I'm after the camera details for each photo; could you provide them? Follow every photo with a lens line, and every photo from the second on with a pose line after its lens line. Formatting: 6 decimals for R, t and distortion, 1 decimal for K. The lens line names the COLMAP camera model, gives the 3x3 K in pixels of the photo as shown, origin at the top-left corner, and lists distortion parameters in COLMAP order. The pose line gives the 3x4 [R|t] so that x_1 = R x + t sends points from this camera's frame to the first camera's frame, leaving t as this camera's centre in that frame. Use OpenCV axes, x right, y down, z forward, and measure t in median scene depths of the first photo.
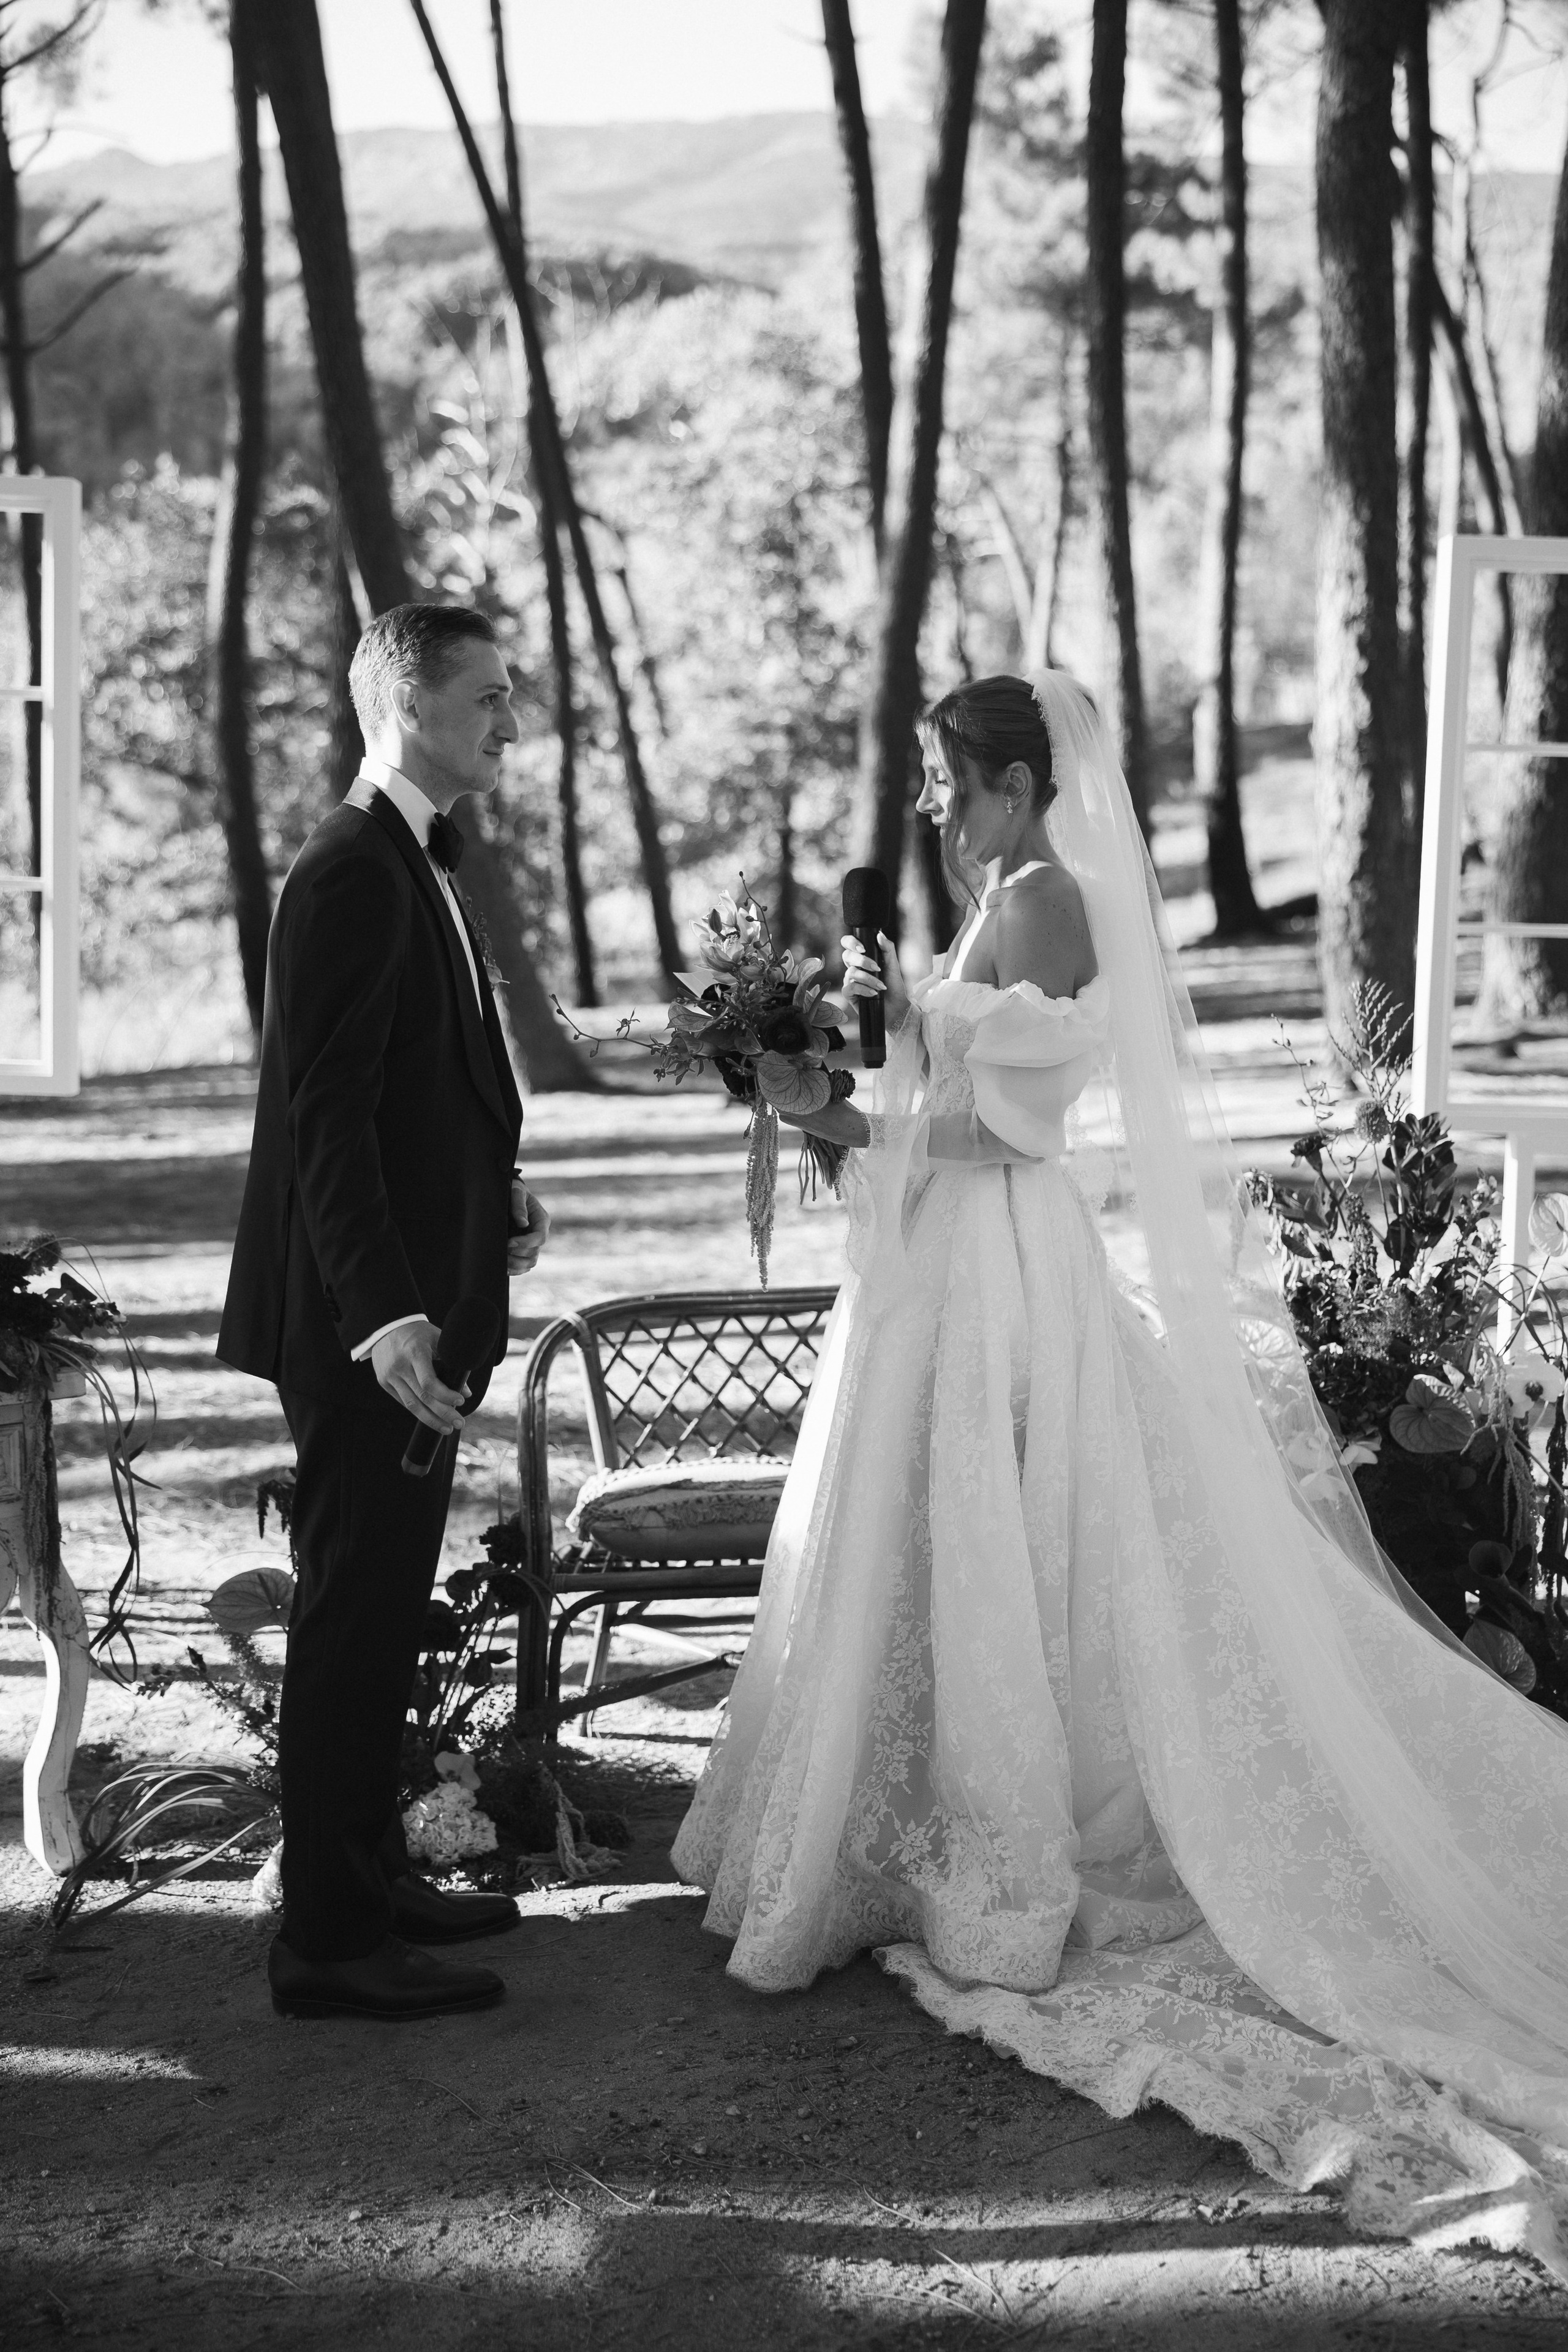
lens RADIAL K [[3003.6, 0, 784.0], [0, 3003.6, 1176.0], [0, 0, 1]] dist [0.062577, -0.011074]
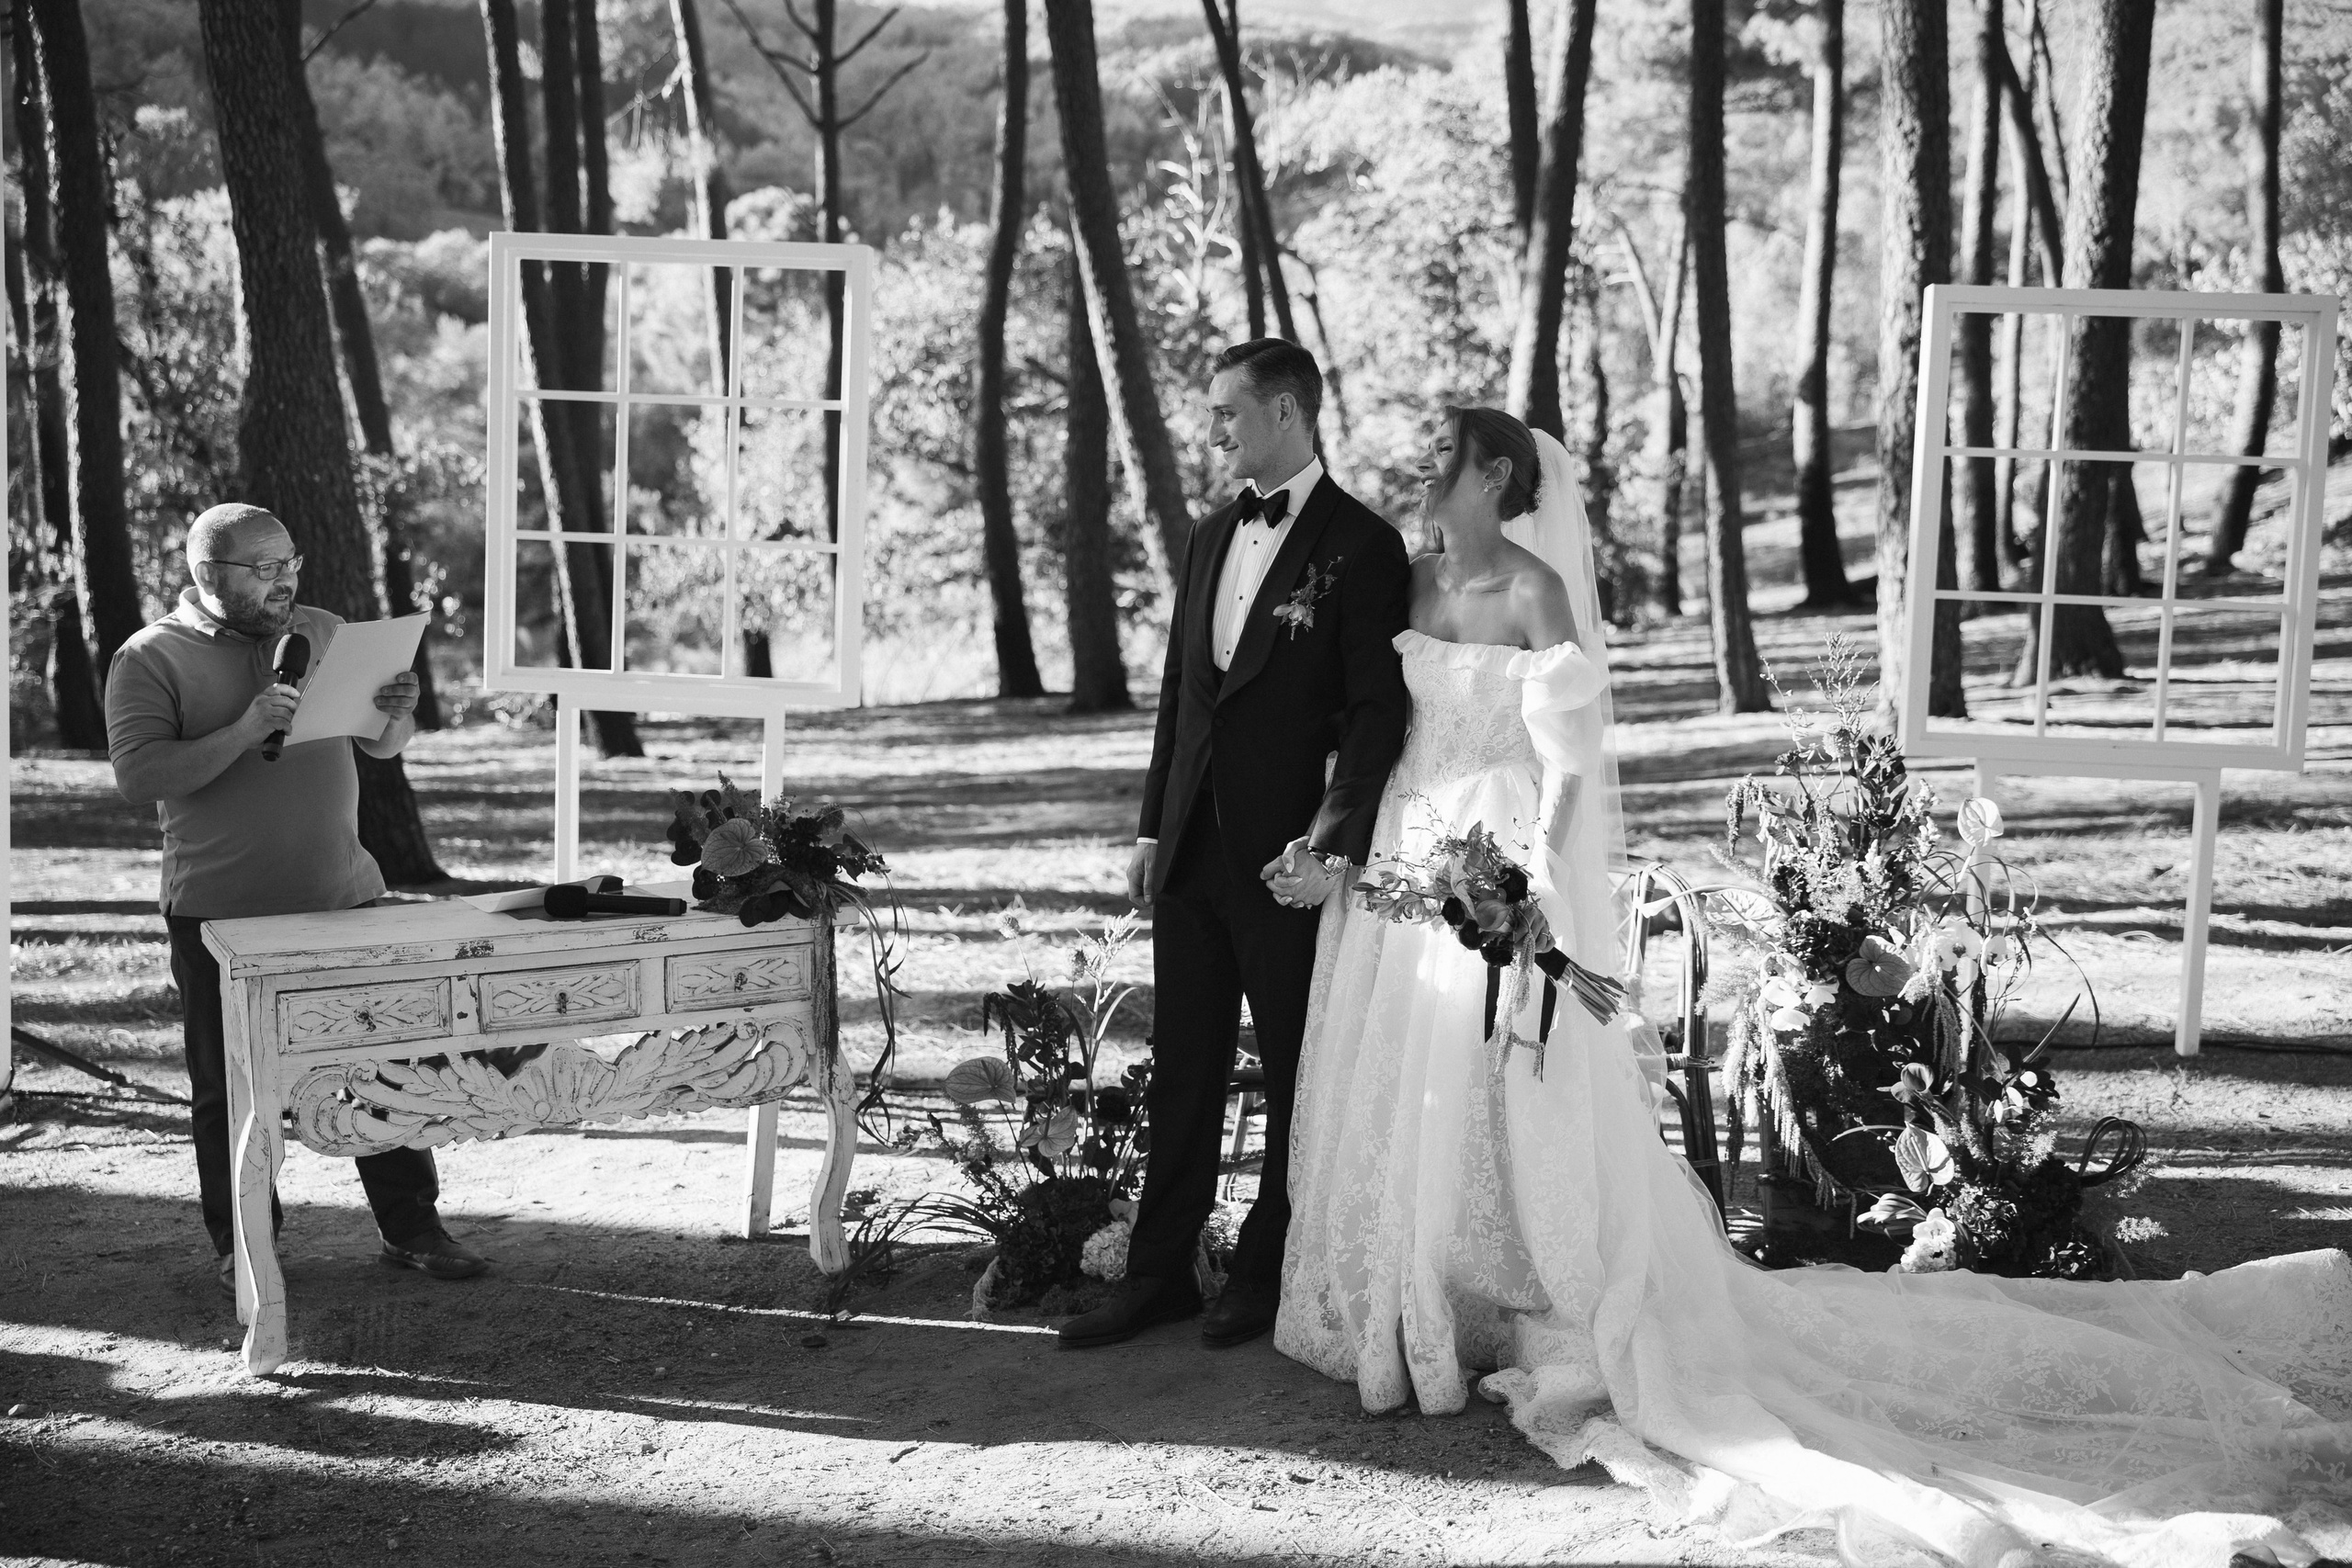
lens RADIAL K [[2511.2, 0, 1176.0], [0, 2511.2, 784.0], [0, 0, 1]] dist [0.013596, 0.004043]
pose [[0.994233, 0.019907, -0.105376, 0.025841], [-0.020597, 0.999773, -0.005461, 0.012322], [0.105243, 0.007600, 0.994417, -0.100226]]
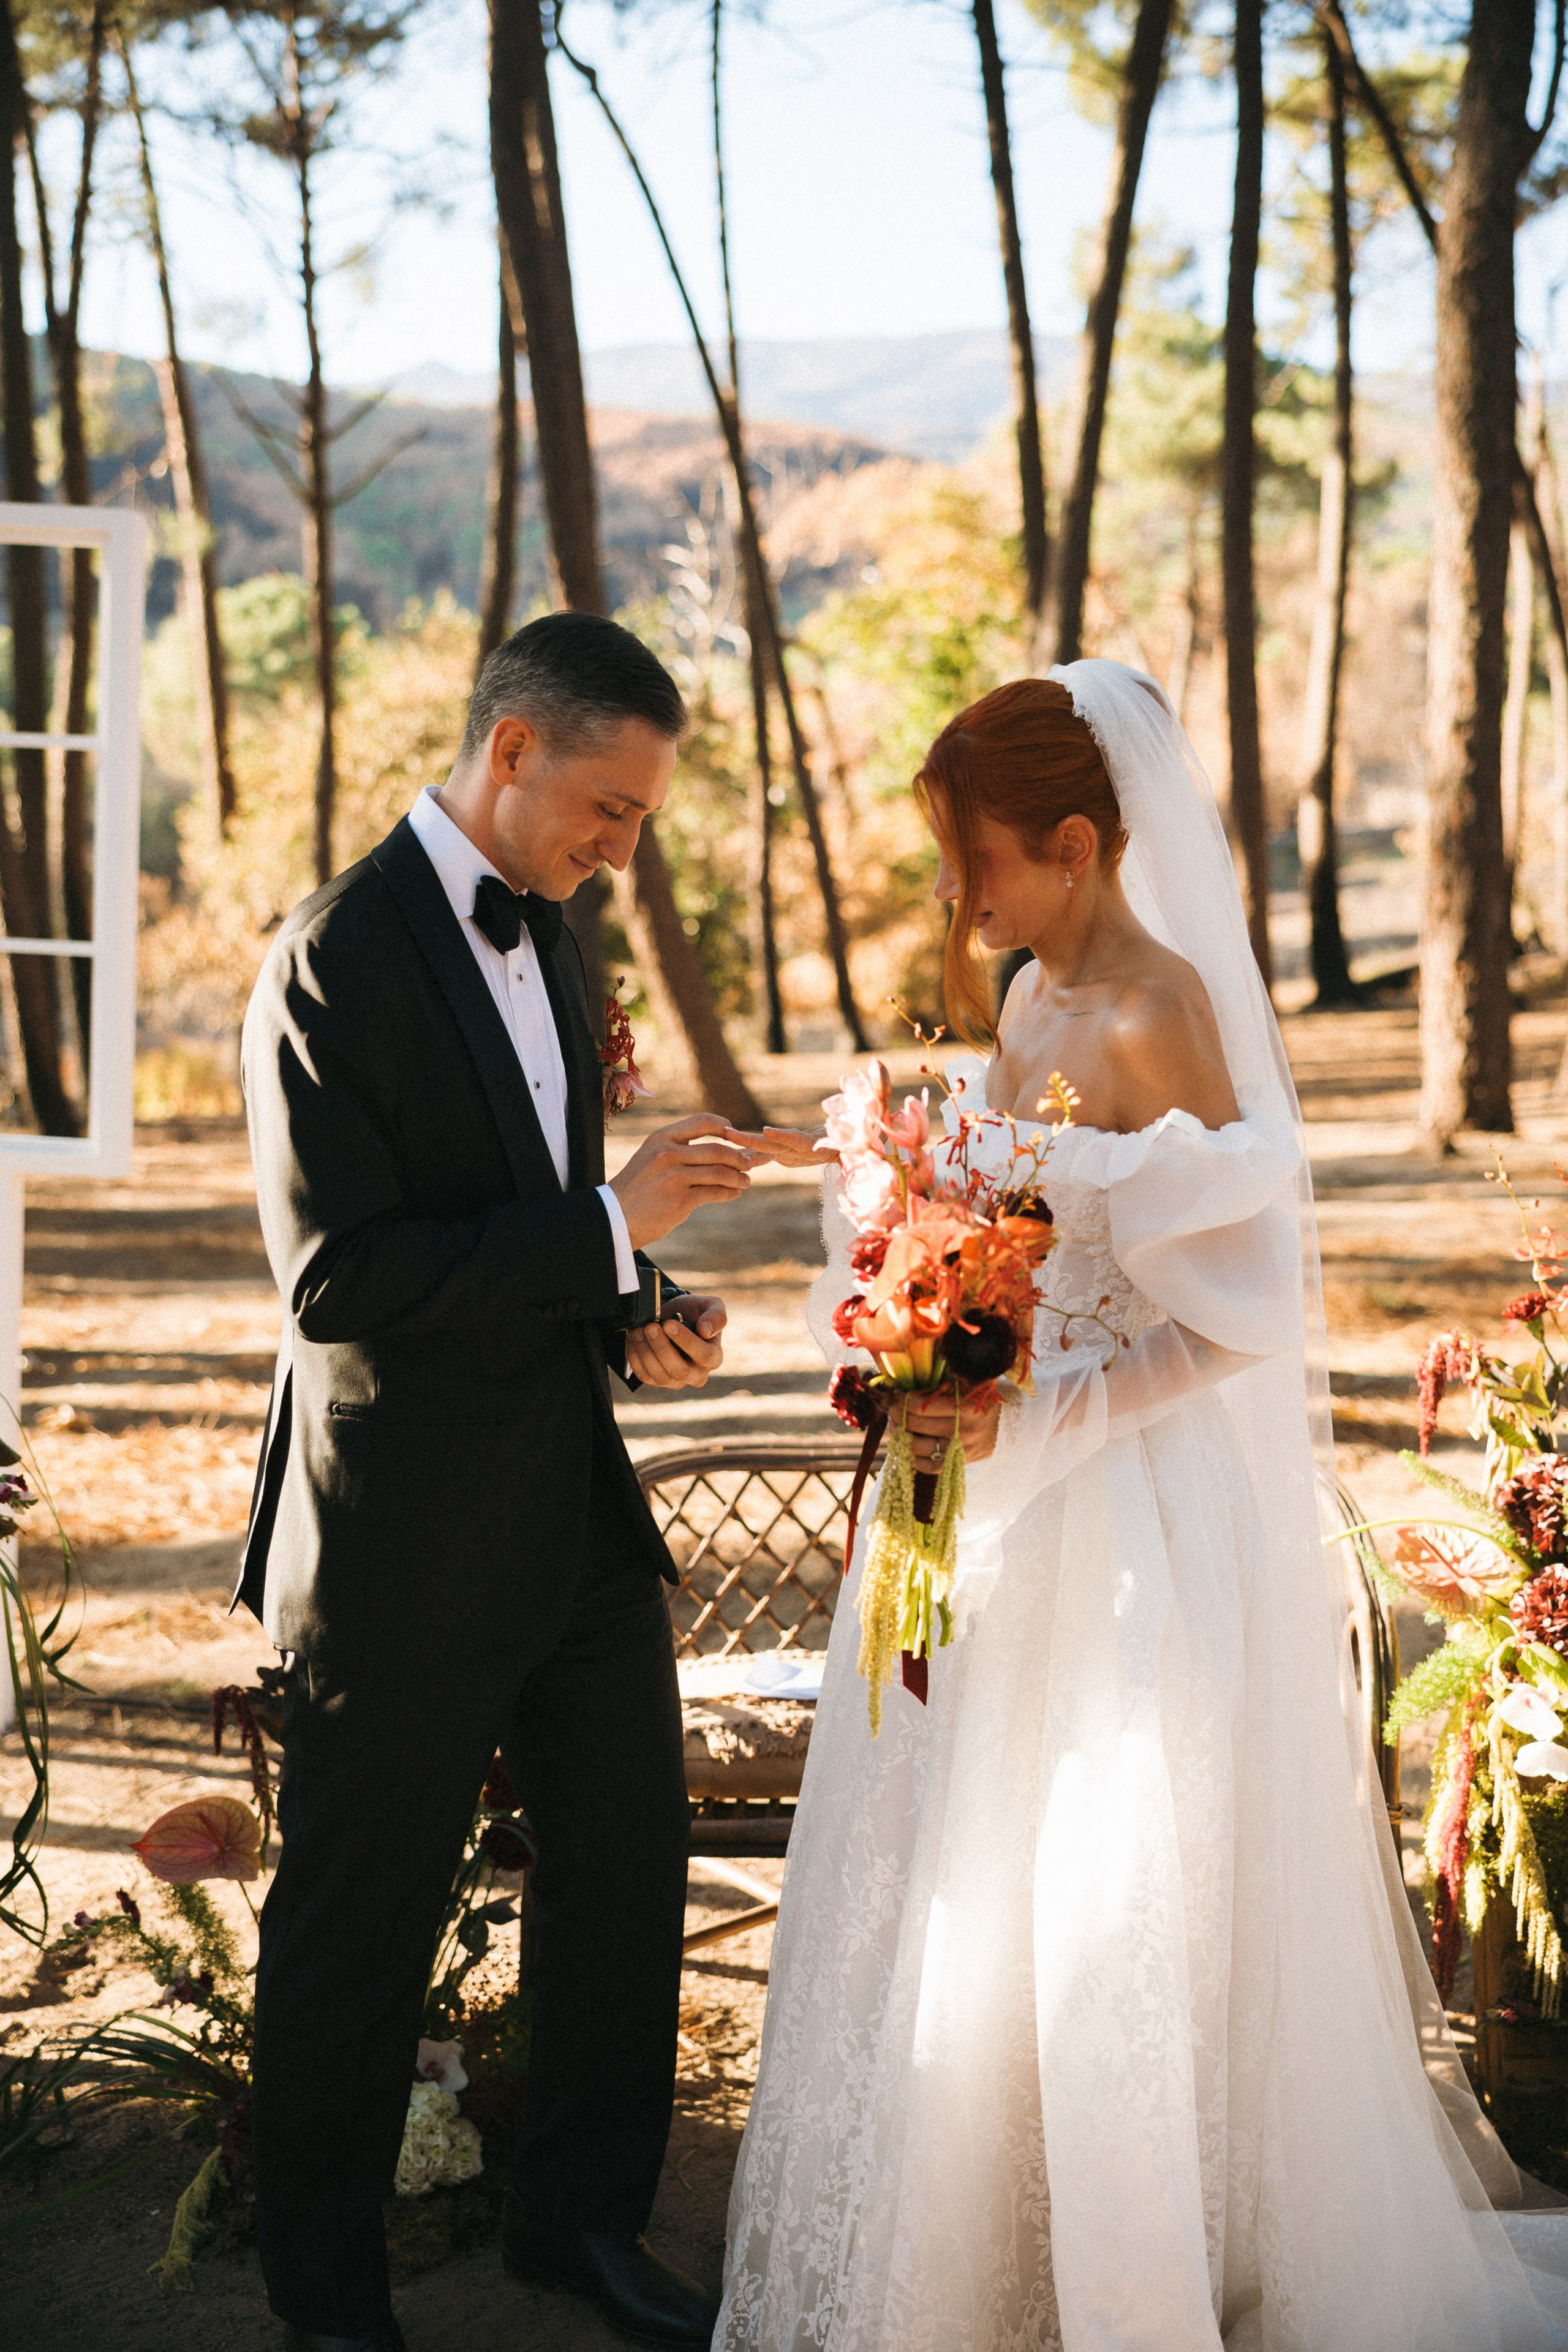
lens RADIAL K [[2455.9, 0, 784.0], [0, 2455.9, 1176.0], [0, 0, 1]] dist [0.002390, 0.024927]
pose [[0.997528, 0.024770, -0.065759, 0.019471], [-0.025144, 0.999672, -0.004857, -0.036632], [0.065617, 0.006498, 0.997824, 0.334045]]
